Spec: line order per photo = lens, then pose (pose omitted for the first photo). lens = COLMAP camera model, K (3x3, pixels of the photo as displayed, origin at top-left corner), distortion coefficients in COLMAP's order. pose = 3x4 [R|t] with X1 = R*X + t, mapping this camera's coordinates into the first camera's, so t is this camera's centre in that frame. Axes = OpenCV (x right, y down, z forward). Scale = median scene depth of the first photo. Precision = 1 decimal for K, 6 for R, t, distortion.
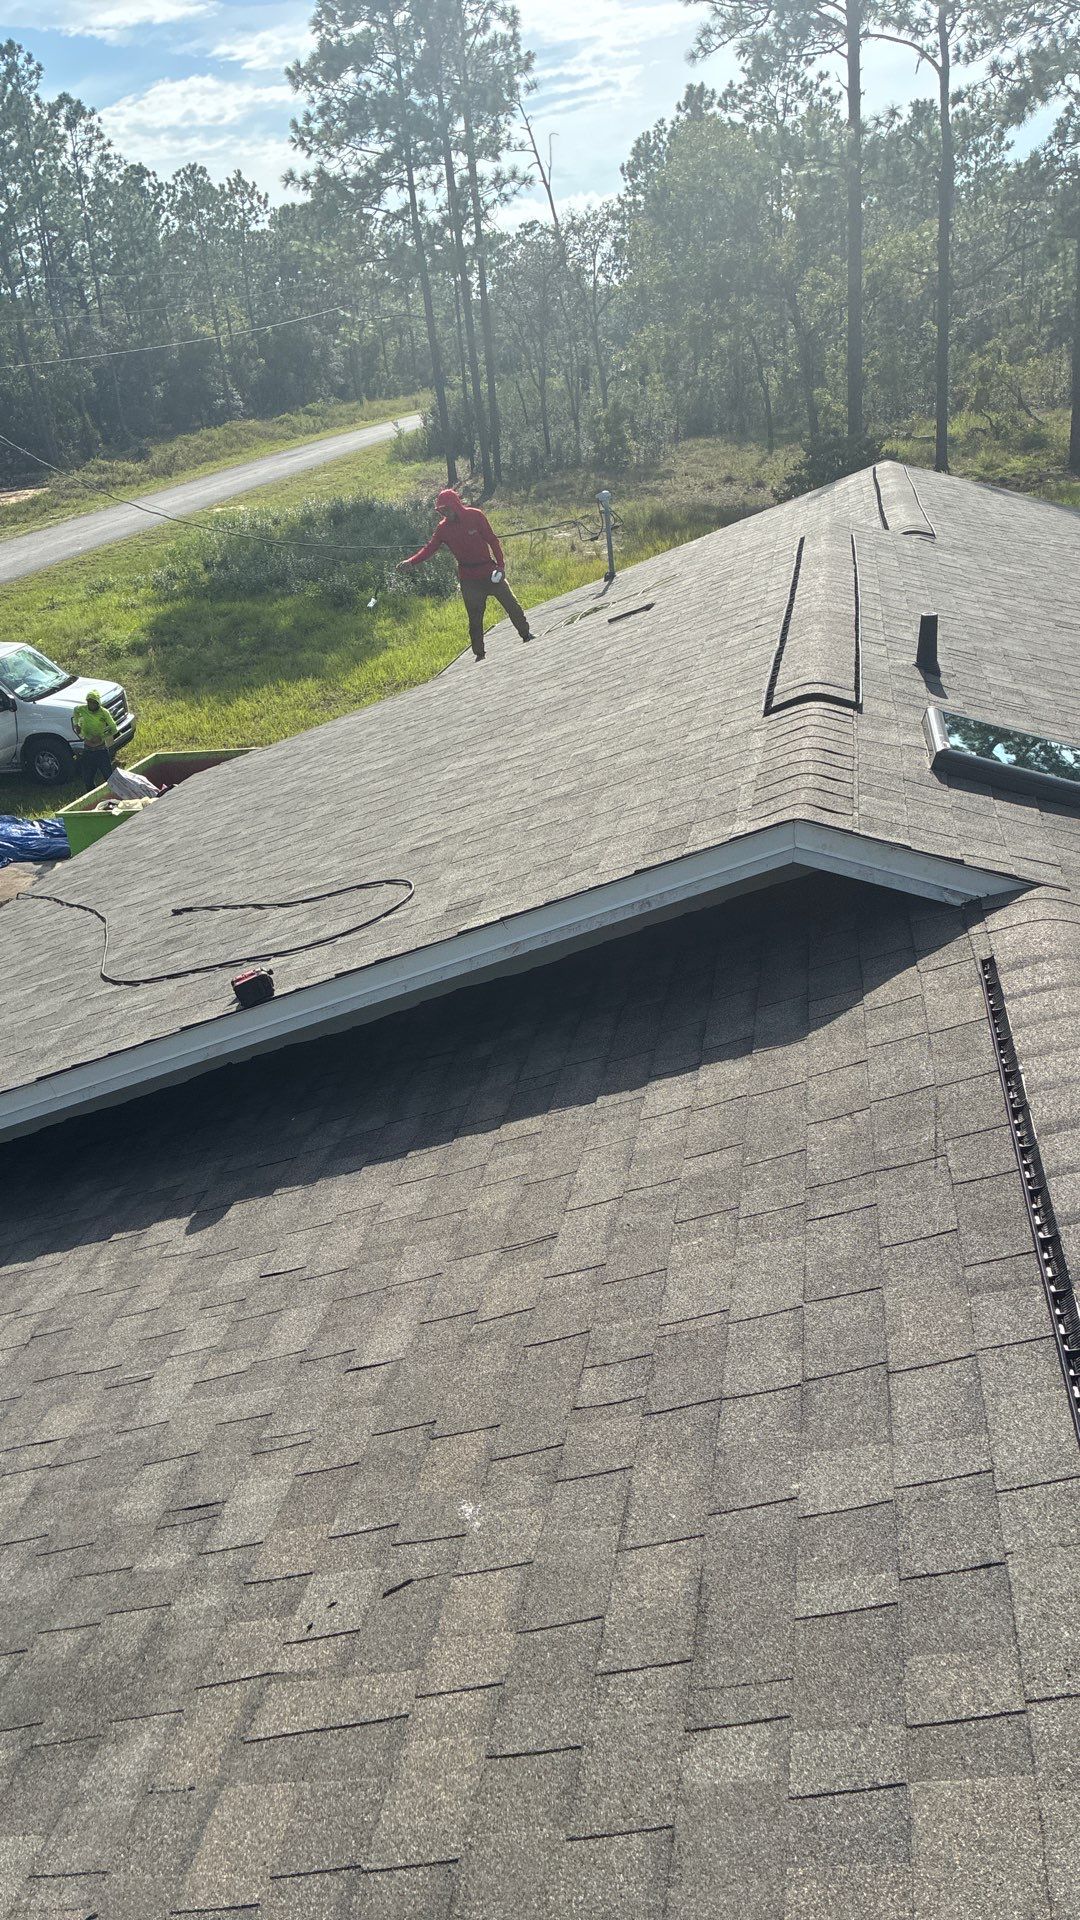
lens RADIAL K [[1461.0, 0, 540.0], [0, 1461.0, 960.0], [0, 0, 1]] dist [0.023705, 0.003876]
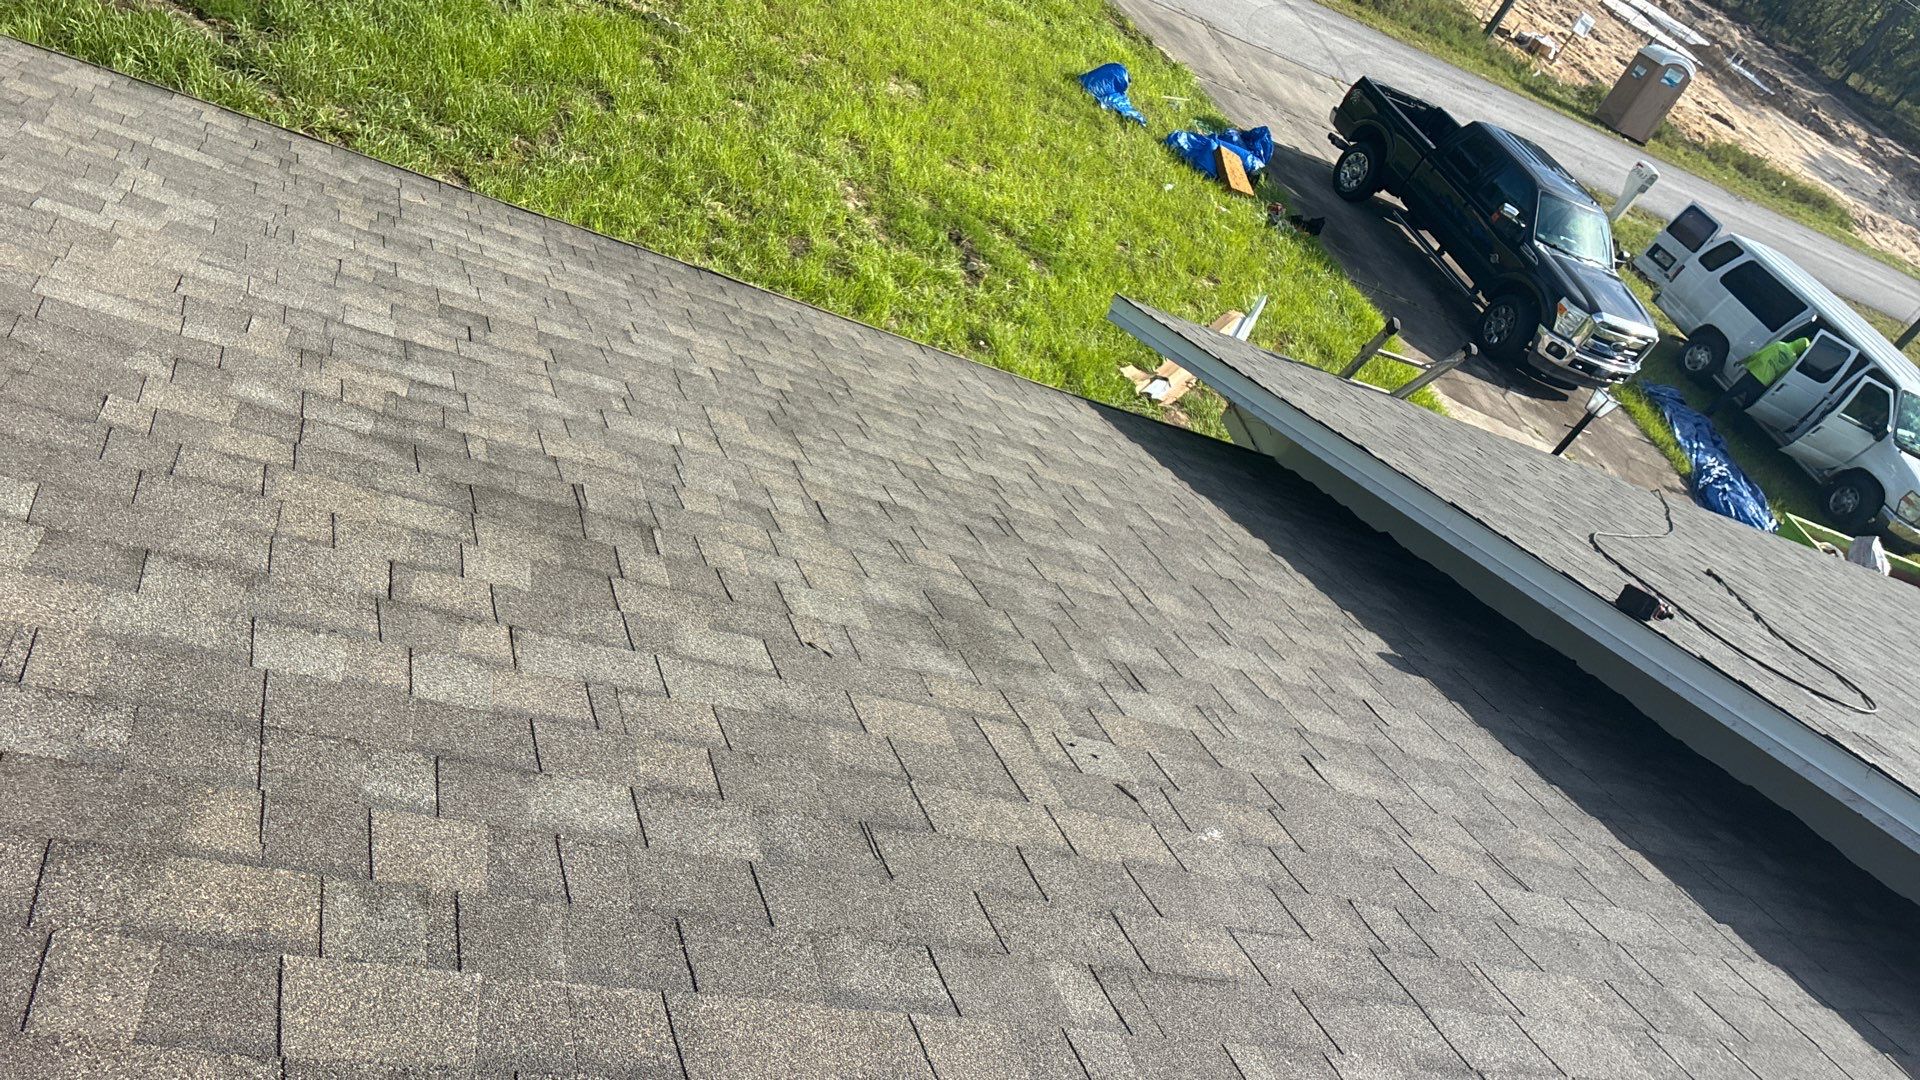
lens RADIAL K [[1467.4, 0, 960.0], [0, 1467.4, 540.0], [0, 0, 1]] dist [0.009248, 0.002749]
pose [[0.317825, 0.758838, -0.568465, 0.283008], [-0.761798, 0.561323, 0.323388, 0.038237], [0.564491, 0.330275, 0.756484, 0.002517]]
